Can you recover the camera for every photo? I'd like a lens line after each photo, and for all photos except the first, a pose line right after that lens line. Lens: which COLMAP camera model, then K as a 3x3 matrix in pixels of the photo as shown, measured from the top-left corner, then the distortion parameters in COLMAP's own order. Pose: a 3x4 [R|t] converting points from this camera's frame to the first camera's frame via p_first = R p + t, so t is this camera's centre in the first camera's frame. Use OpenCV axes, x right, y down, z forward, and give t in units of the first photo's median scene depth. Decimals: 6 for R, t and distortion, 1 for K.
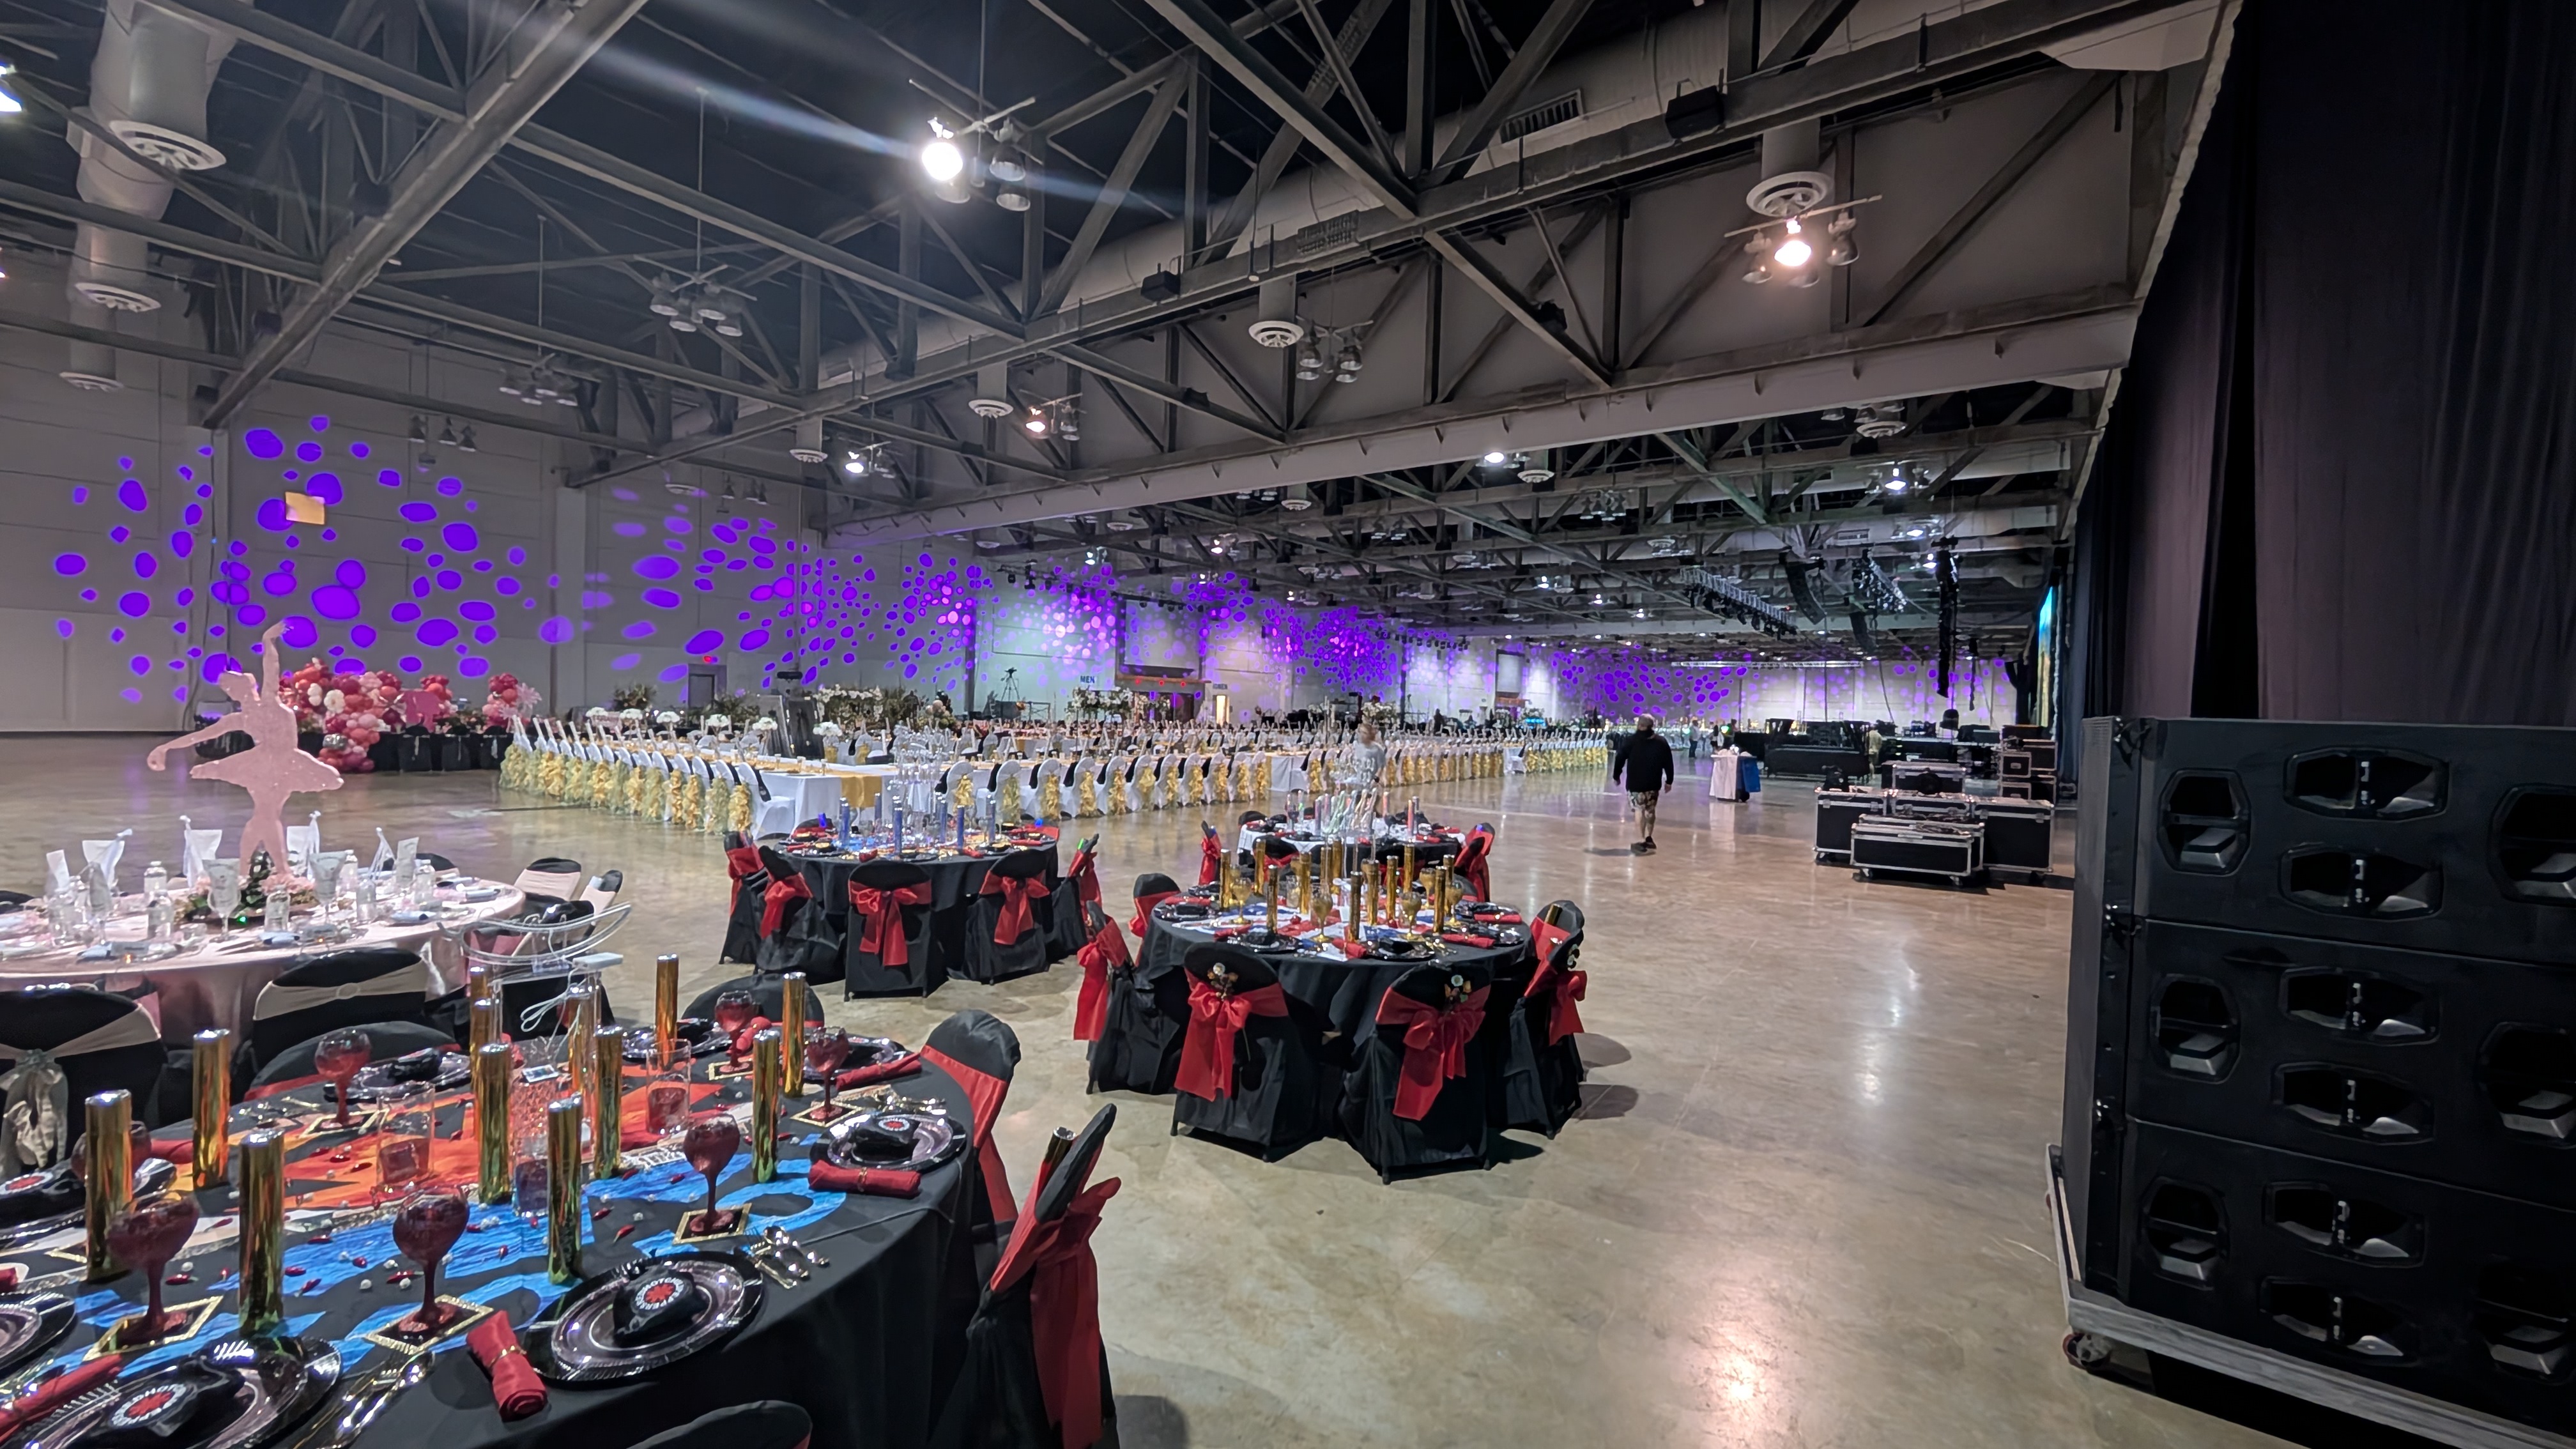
lens RADIAL K [[887.6, 0, 1288.0], [0, 887.6, 724.5], [0, 0, 1]] dist [-0.000066, -0.000003]
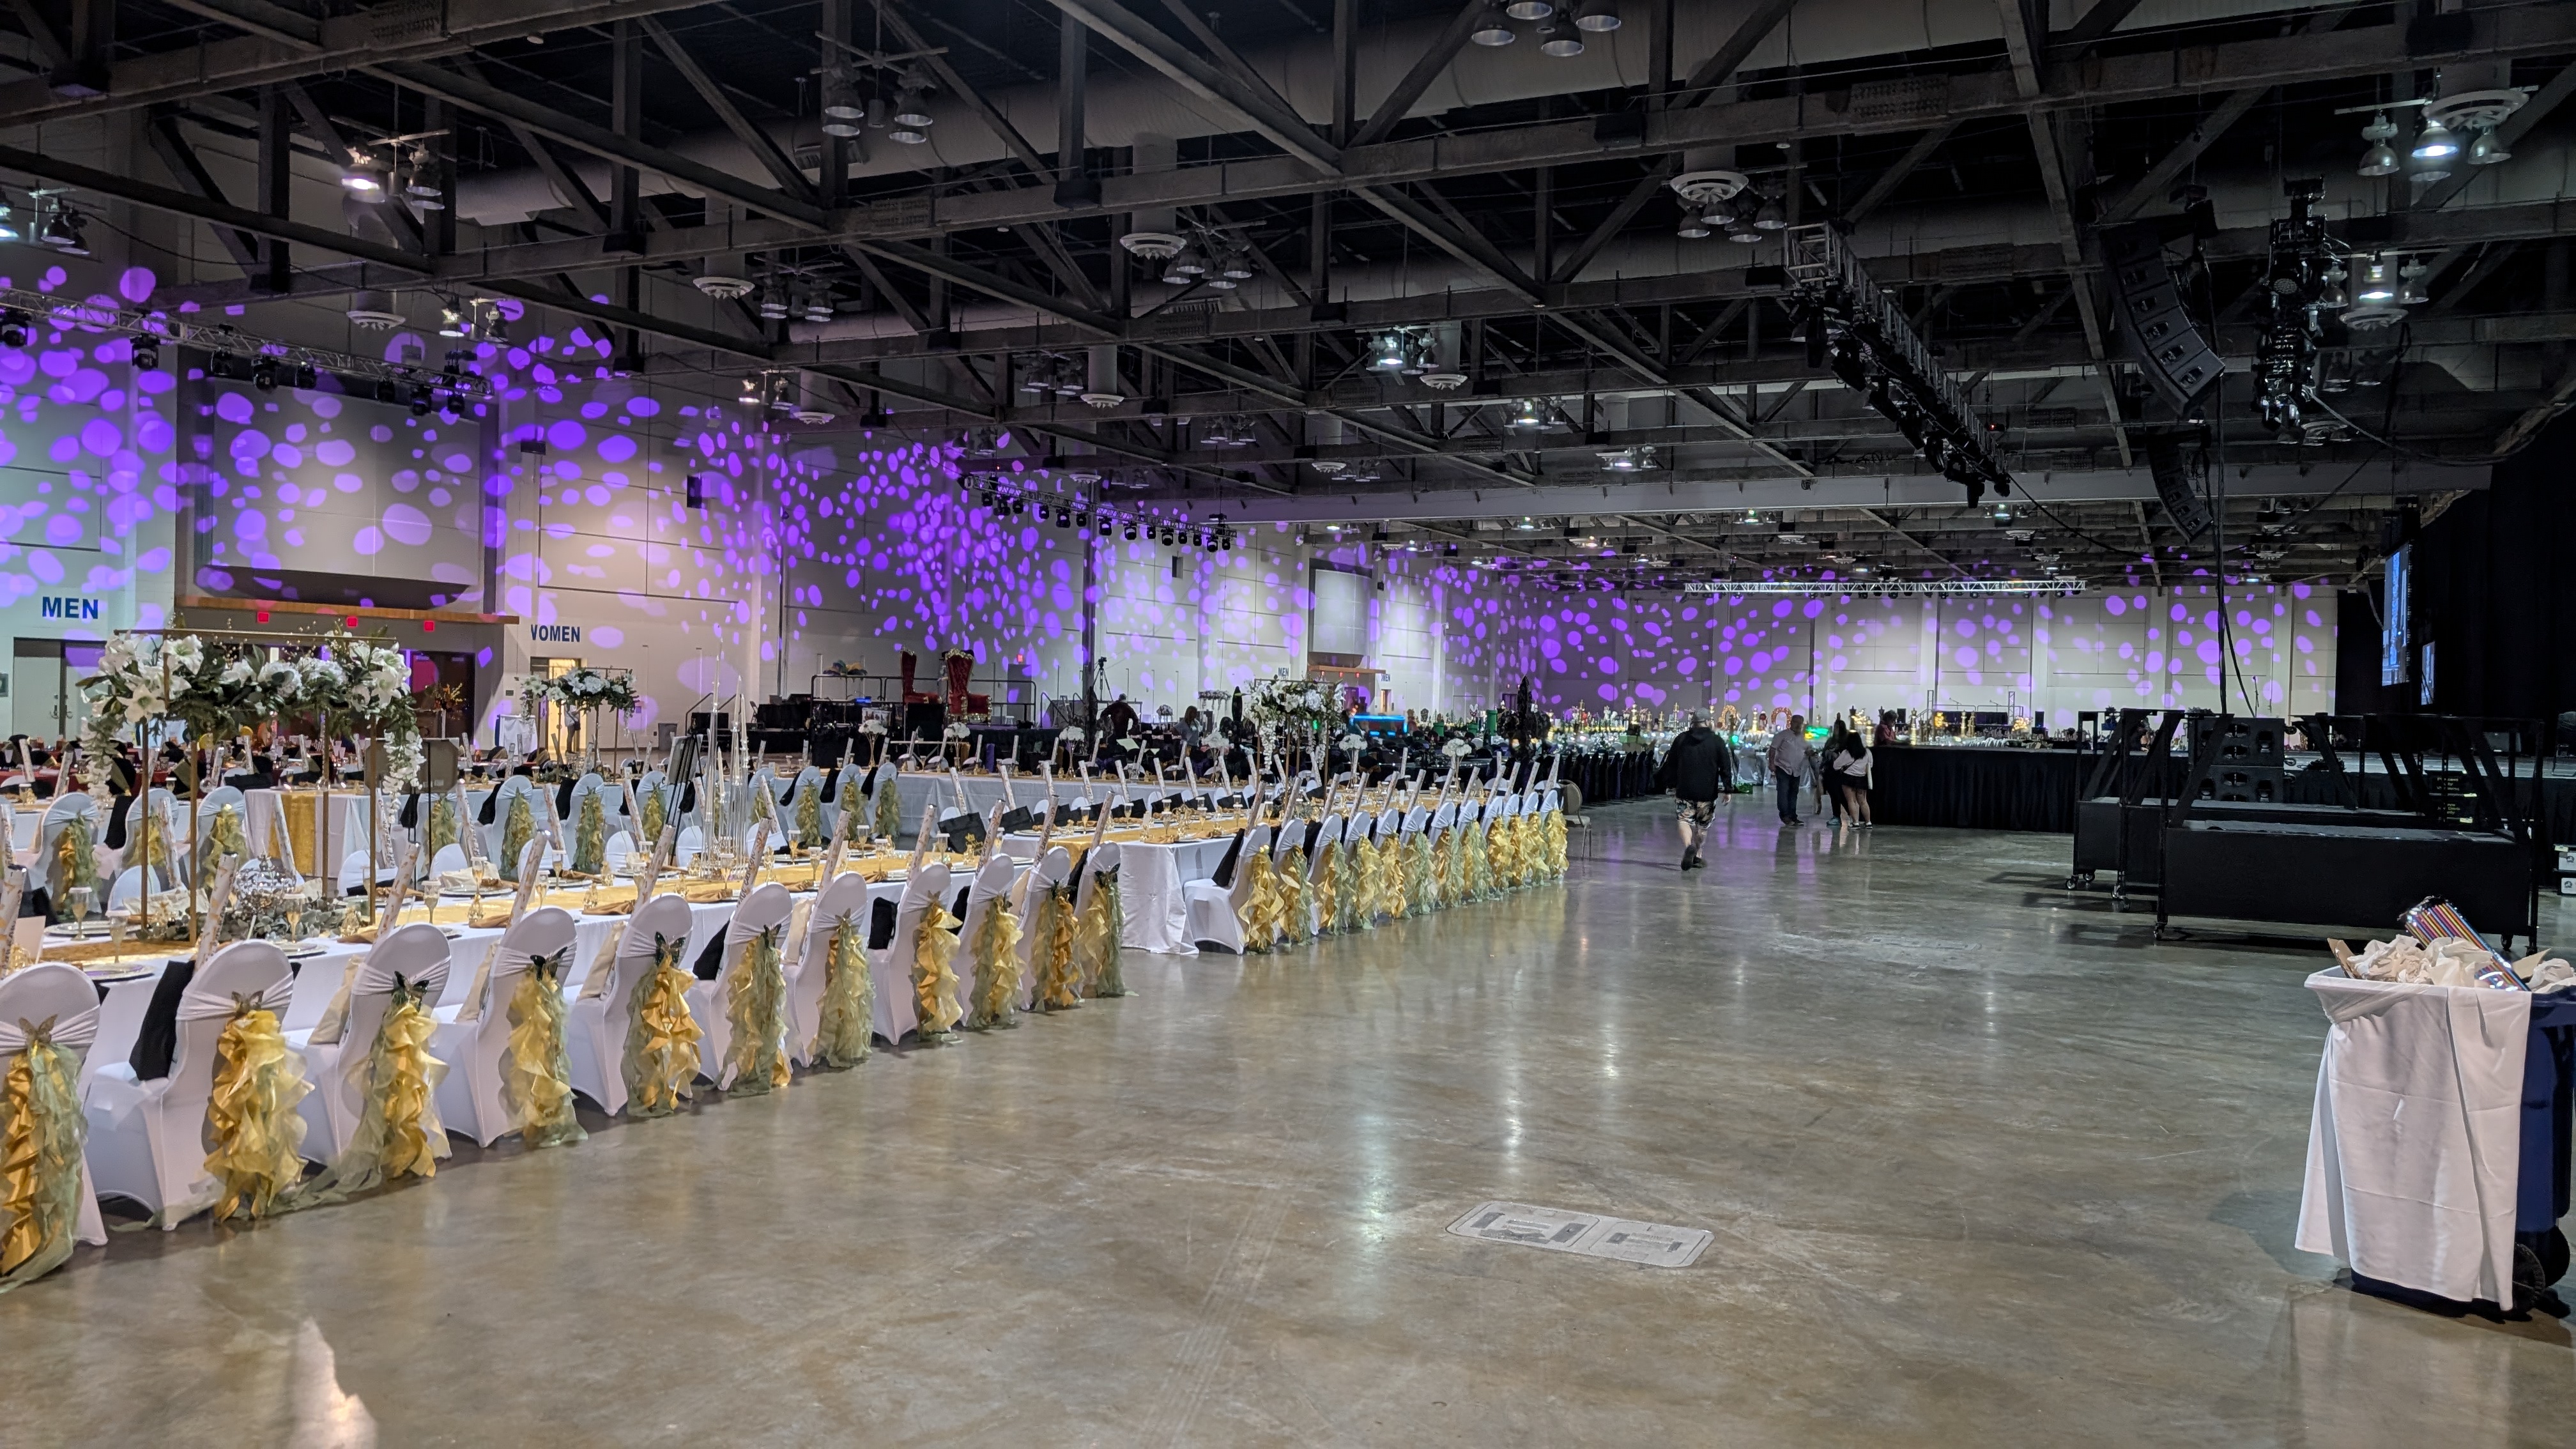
lens RADIAL K [[1805.7, 0, 1288.0], [0, 1805.7, 724.5], [0, 0, 1]] dist [0.211457, 0.000182]
pose [[0.979035, -0.013011, 0.203277, 0.056980], [0.013126, 0.999914, 0.000782, -0.002004], [-0.203269, 0.001903, 0.979121, 0.165119]]
